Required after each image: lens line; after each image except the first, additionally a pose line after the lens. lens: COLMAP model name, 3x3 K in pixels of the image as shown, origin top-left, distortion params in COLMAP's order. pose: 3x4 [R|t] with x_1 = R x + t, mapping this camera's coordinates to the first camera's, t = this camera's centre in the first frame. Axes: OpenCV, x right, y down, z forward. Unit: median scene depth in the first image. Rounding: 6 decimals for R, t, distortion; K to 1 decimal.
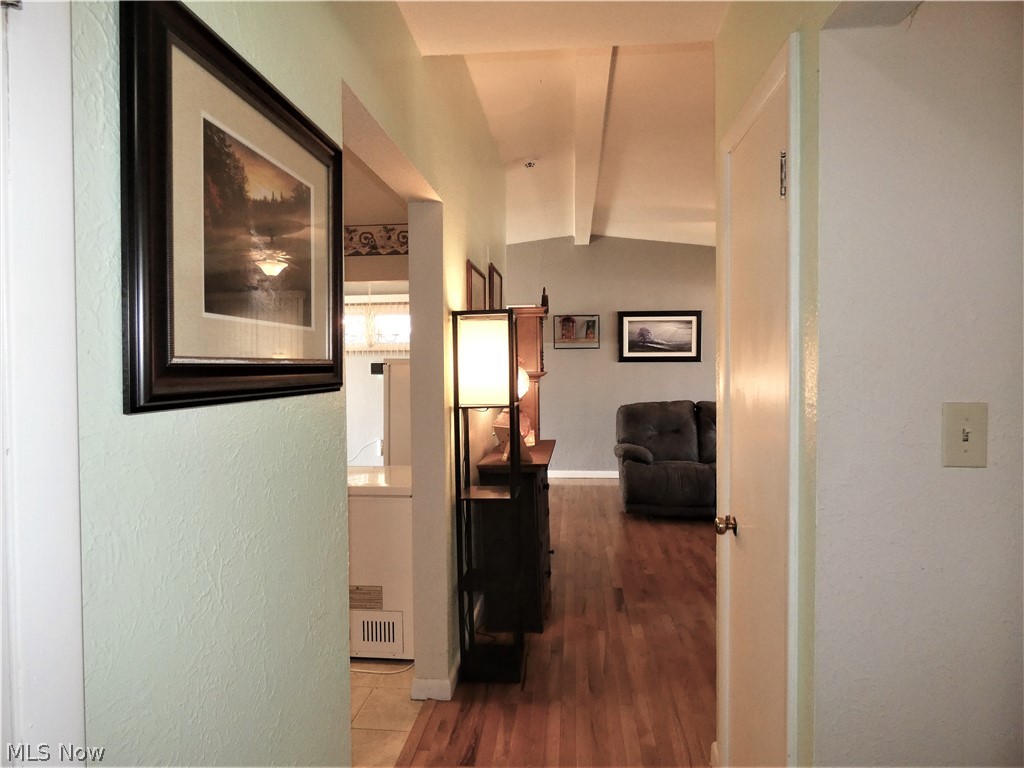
lens RADIAL K [[618.3, 0, 508.9], [0, 618.3, 379.9], [0, 0, 1]] dist [-0.004422, -0.001534]
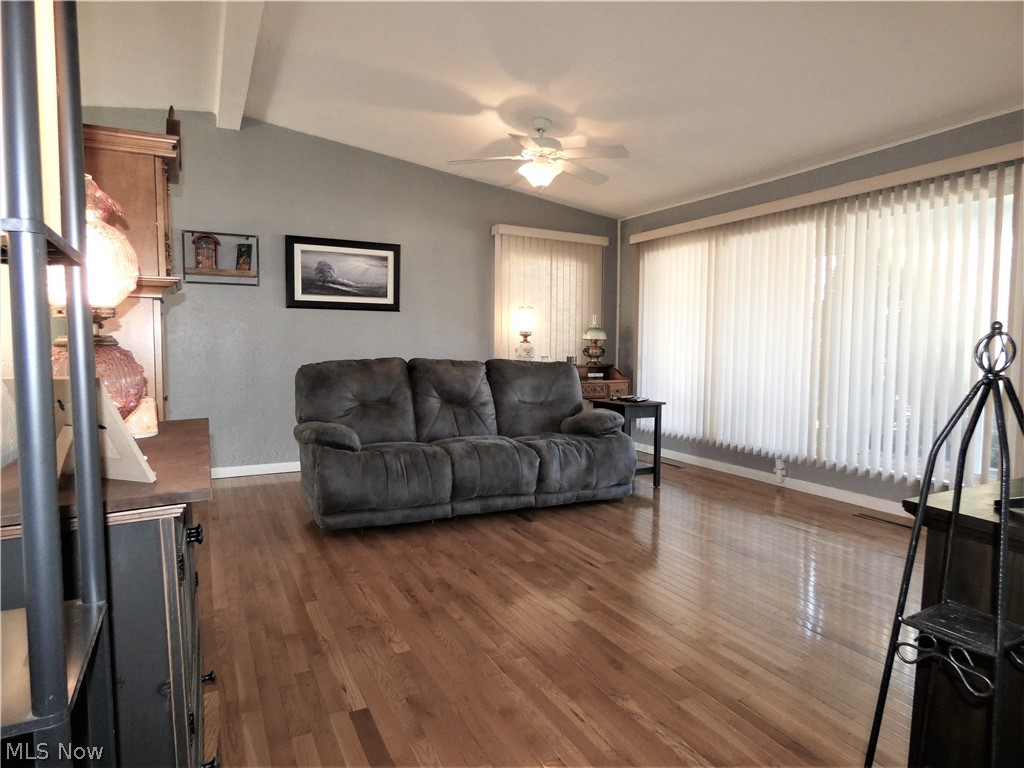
lens RADIAL K [[618.3, 0, 520.6], [0, 618.3, 377.8], [0, 0, 1]] dist [-0.004422, -0.001534]
pose [[0.834194, -0.019412, 0.551129, 0.009963], [0.001066, 0.999435, 0.033588, 0.030684], [-0.551470, -0.027432, 0.833744, 0.293170]]
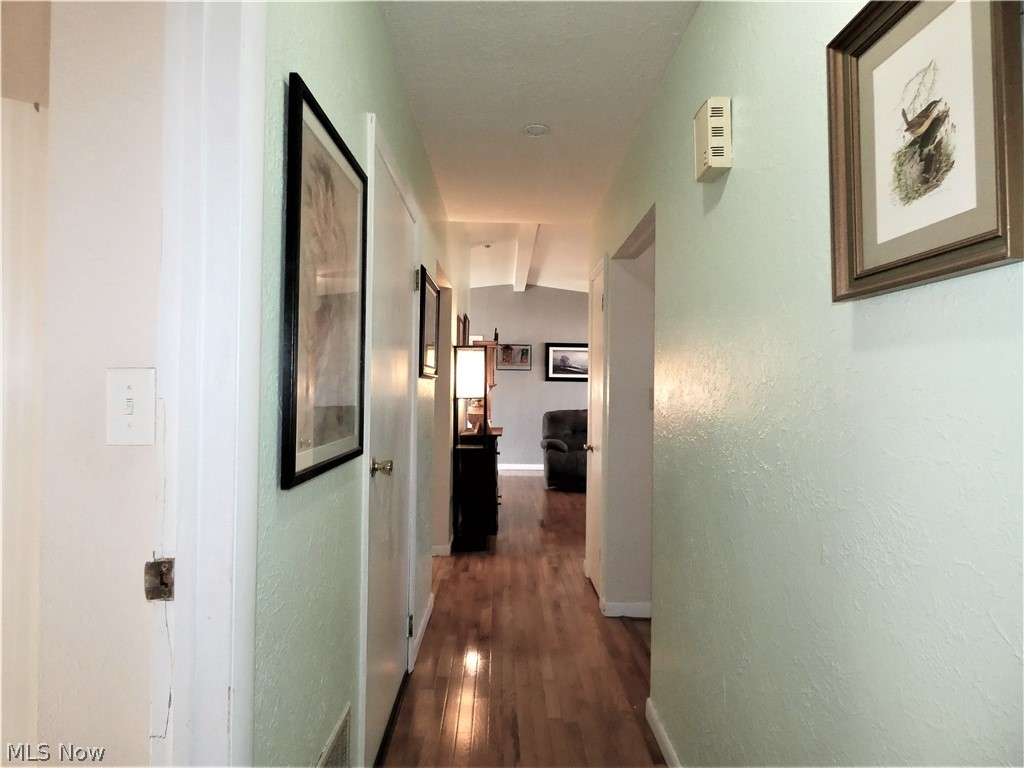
lens RADIAL K [[618.3, 0, 513.4], [0, 618.3, 383.3], [0, 0, 1]] dist [-0.004422, -0.001534]
pose [[0.992628, 0.021745, 0.119235, -0.051517], [-0.017950, 0.999301, -0.032806, 0.022387], [-0.119865, 0.030423, 0.992324, -0.328531]]
